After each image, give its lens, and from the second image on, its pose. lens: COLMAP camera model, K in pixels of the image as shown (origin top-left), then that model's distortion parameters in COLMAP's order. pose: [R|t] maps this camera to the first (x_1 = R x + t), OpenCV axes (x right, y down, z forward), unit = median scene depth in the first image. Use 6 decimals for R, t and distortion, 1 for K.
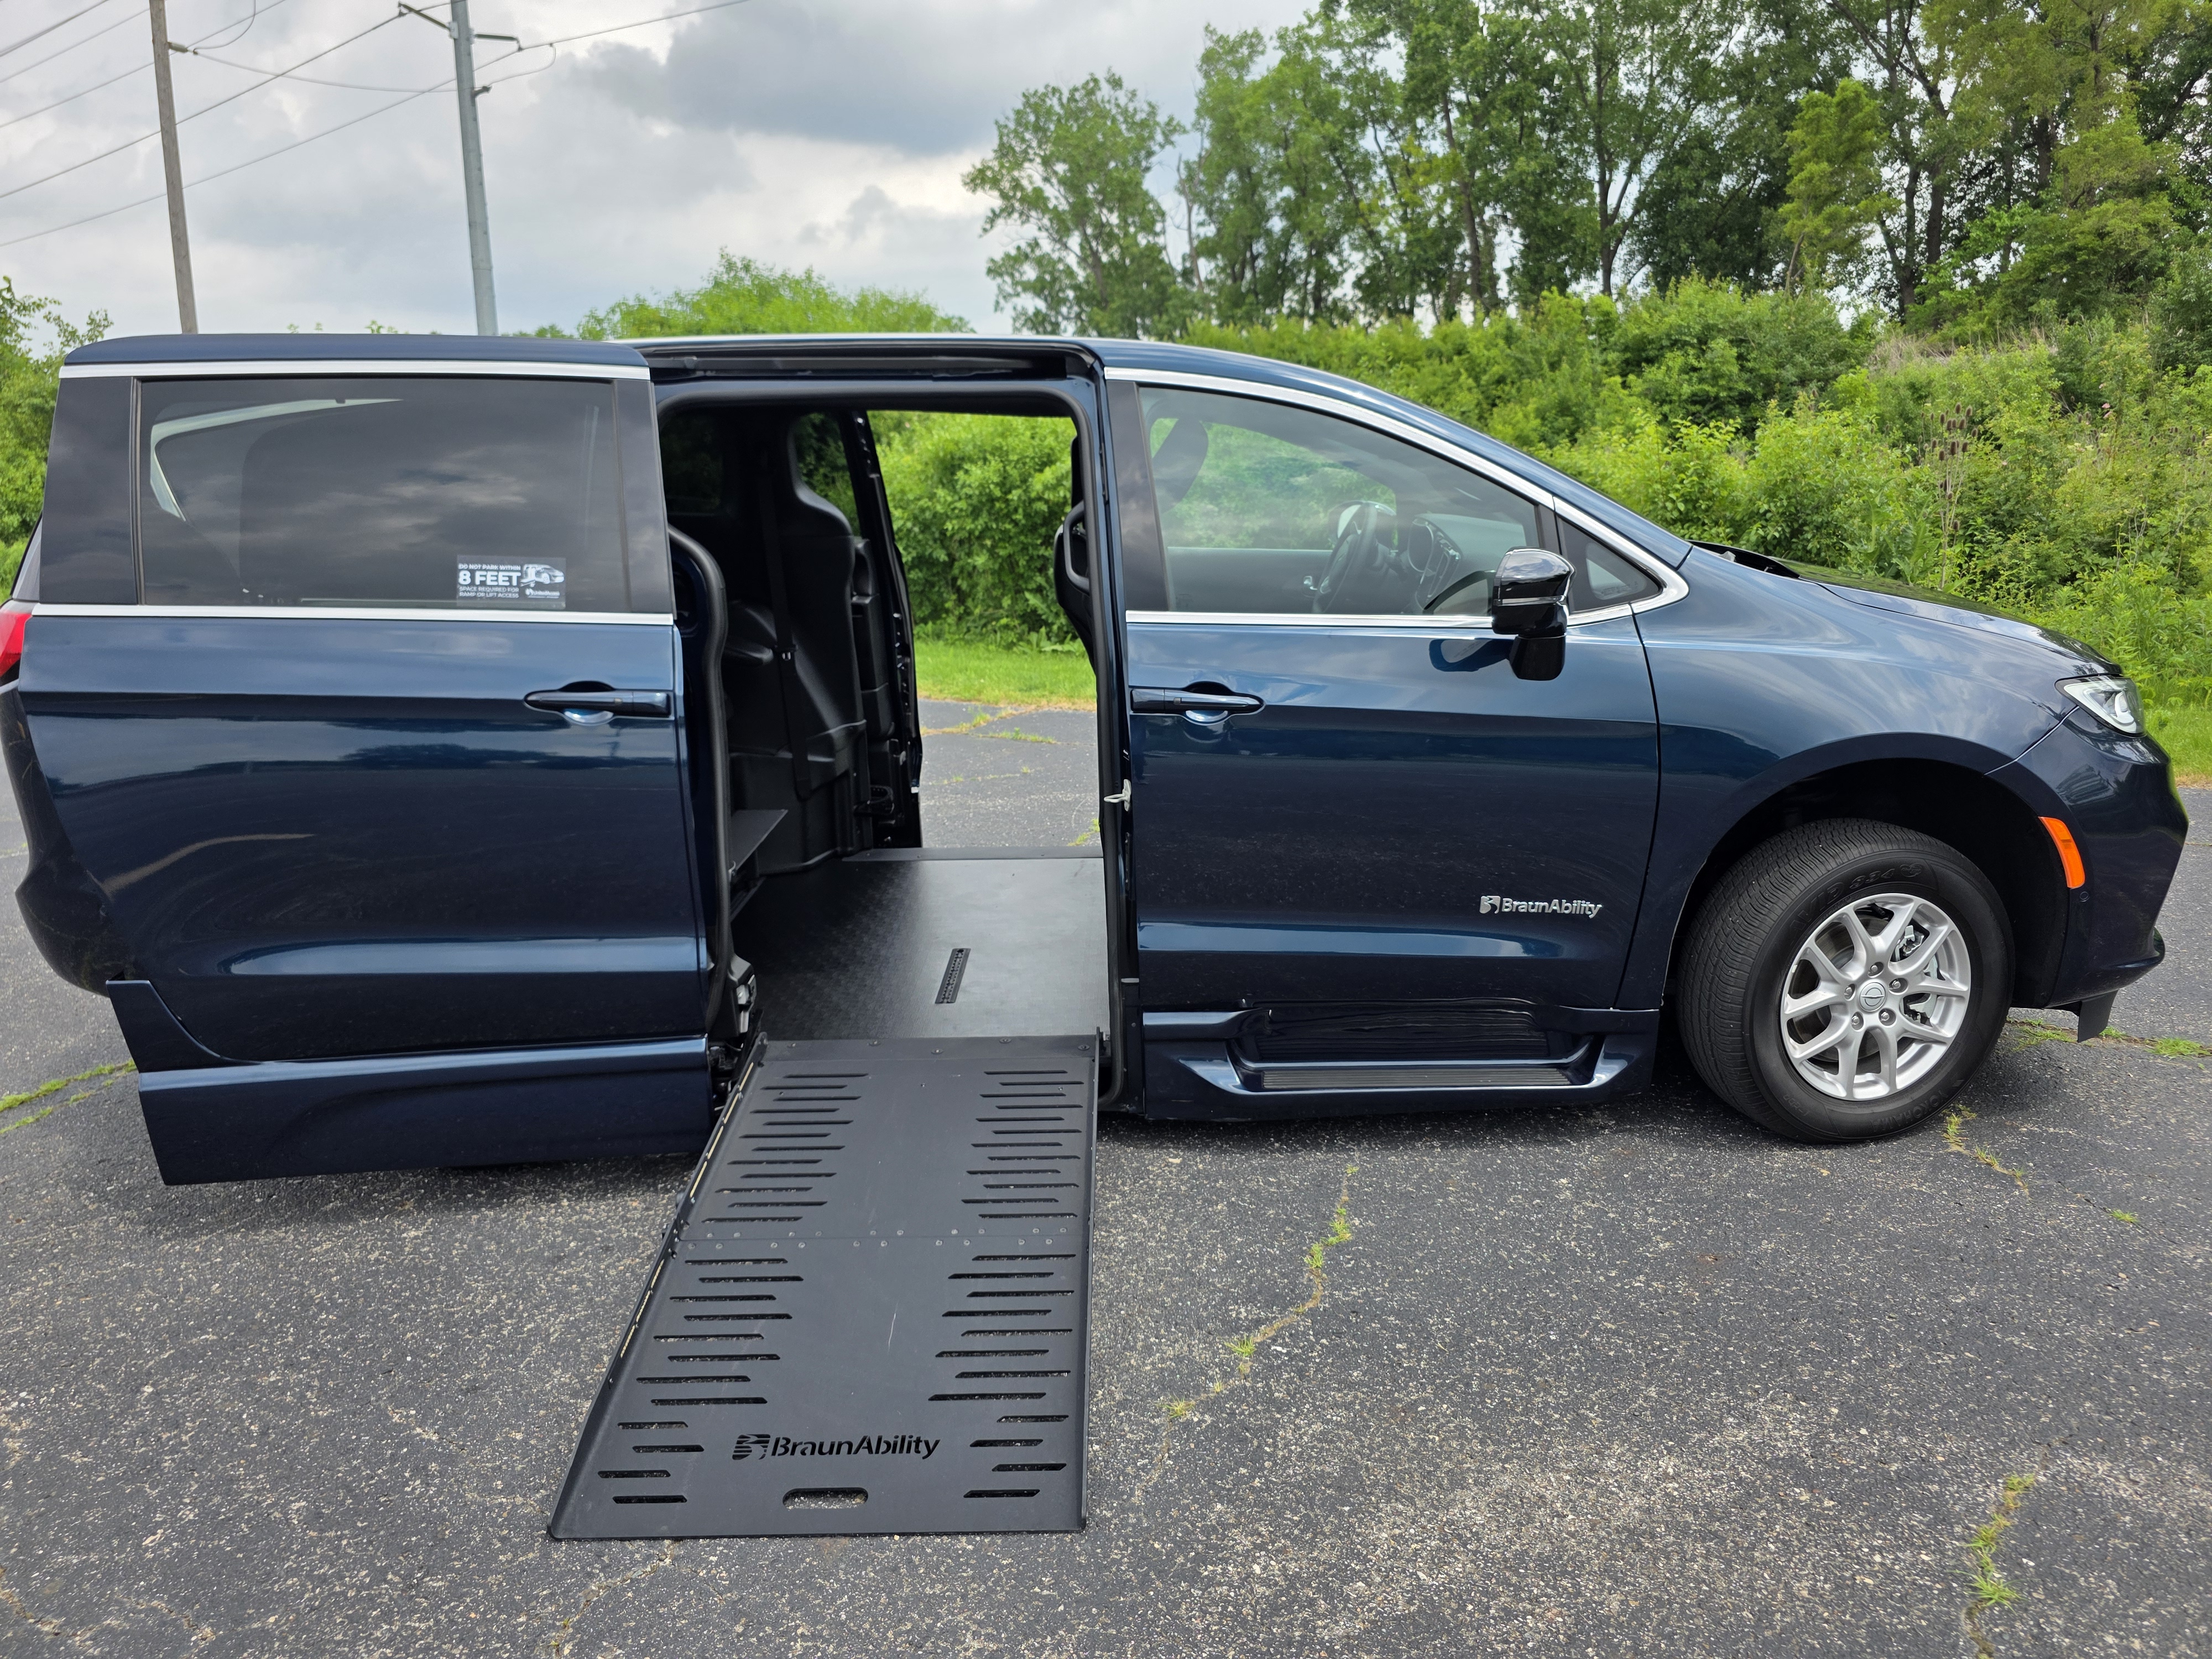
lens RADIAL K [[1499.2, 0, 1120.2], [0, 1499.2, 820.6], [0, 0, 1]] dist [0.038374, -0.037601]
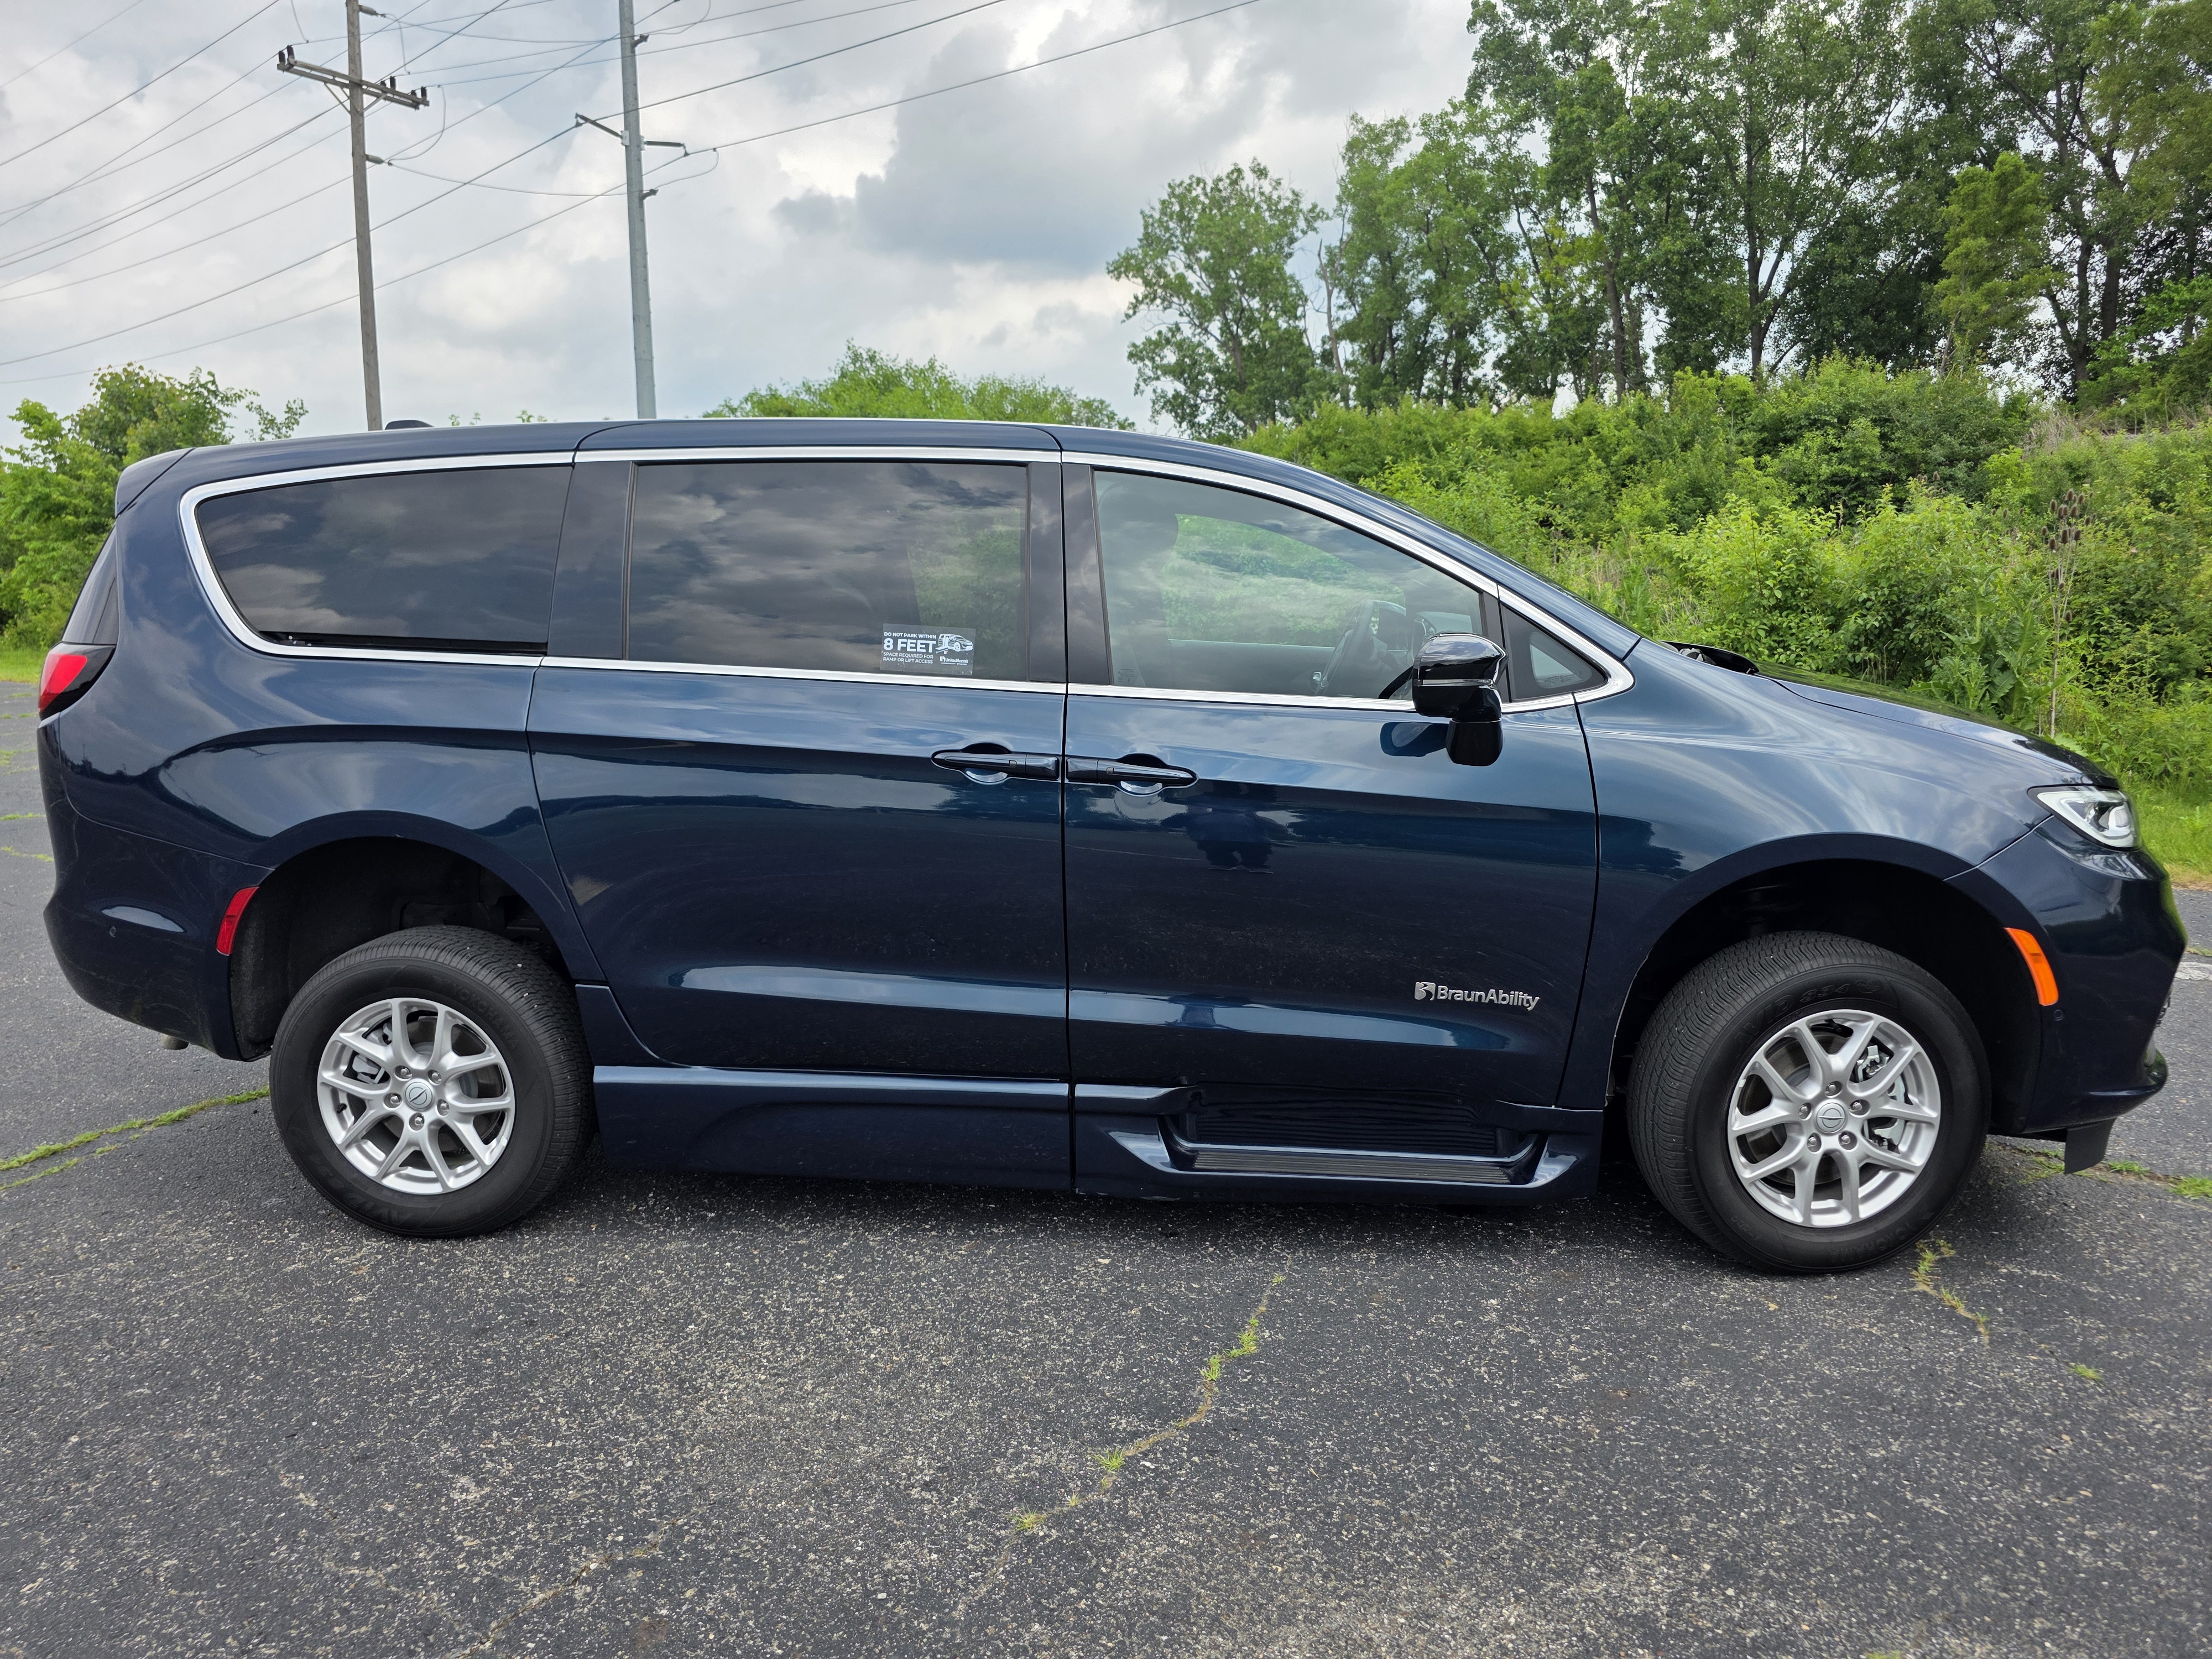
lens RADIAL K [[1498.7, 0, 1115.0], [0, 1498.7, 826.5], [0, 0, 1]] dist [0.036750, -0.030316]
pose [[0.995285, 0.020160, -0.094876, 0.134791], [-0.024445, 0.998723, -0.044218, -0.016742], [0.093863, 0.046329, 0.994507, -0.000039]]
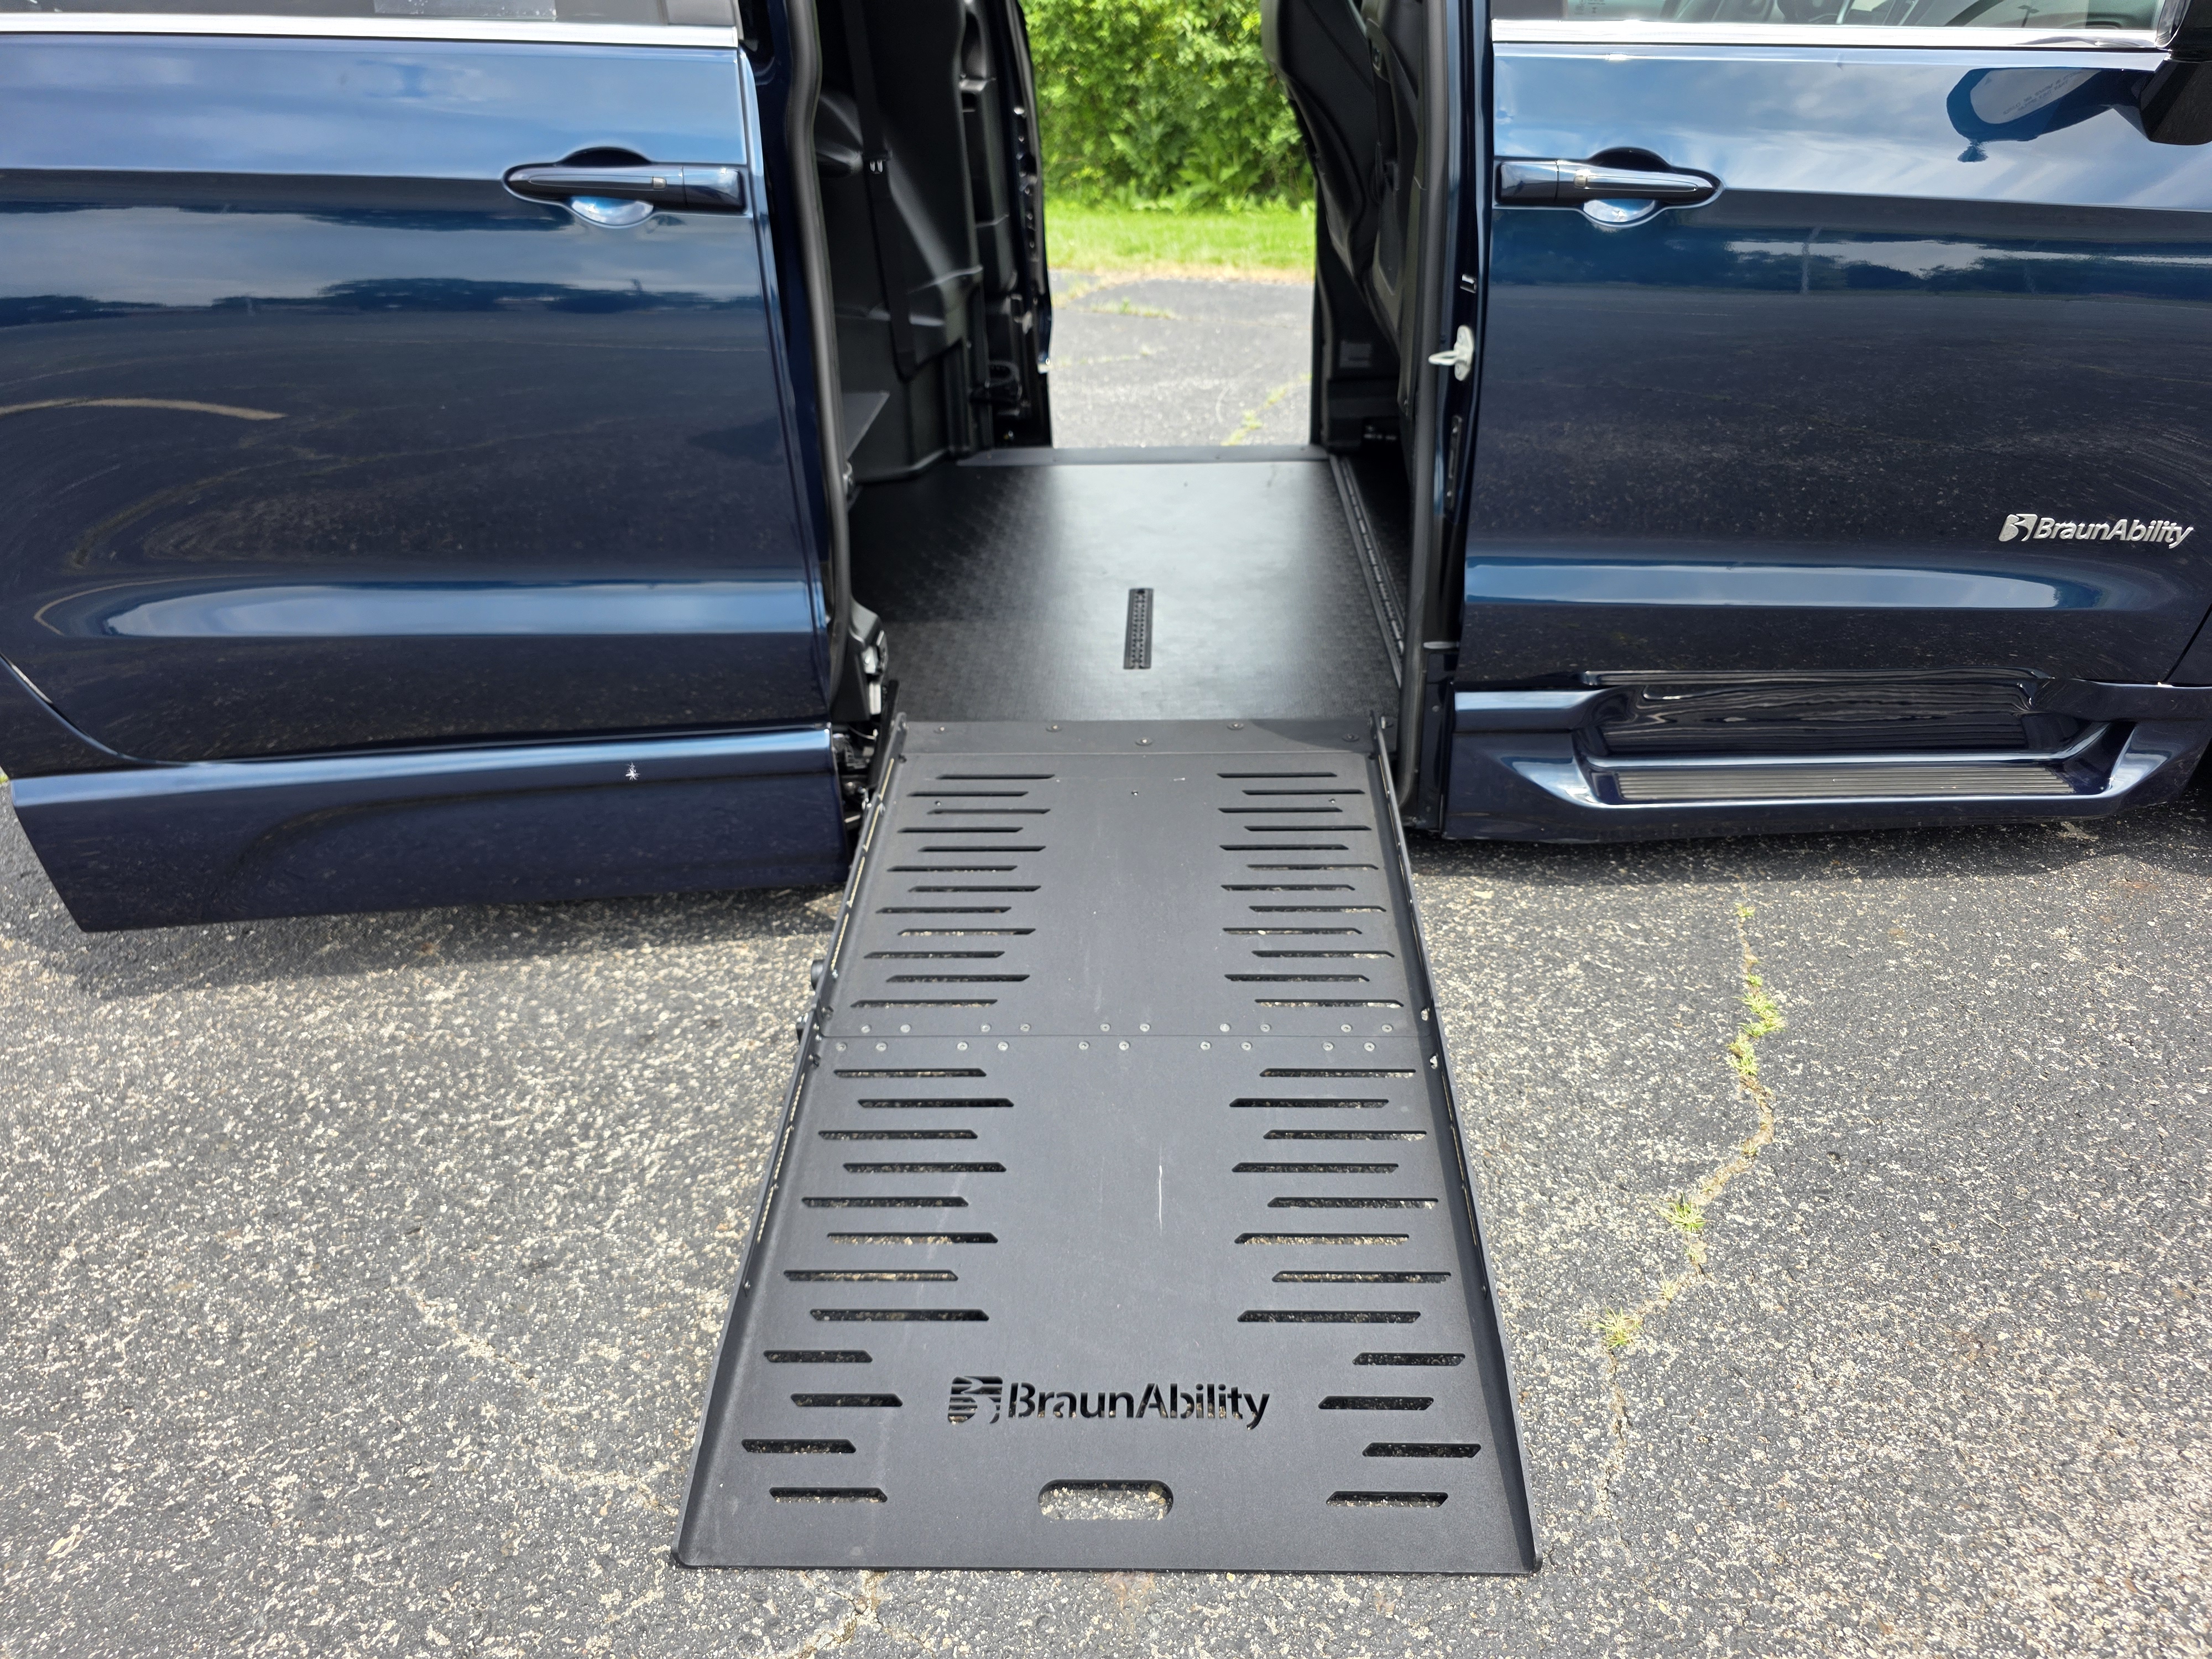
lens RADIAL K [[1500.0, 0, 1135.1], [0, 1500.0, 844.2], [0, 0, 1]] dist [0.041021, -0.038954]
pose [[0.999725, 0.004836, -0.022958, -0.115750], [0.001526, 0.963053, 0.269309, 0.010751], [0.023412, -0.269270, 0.962780, 0.318662]]
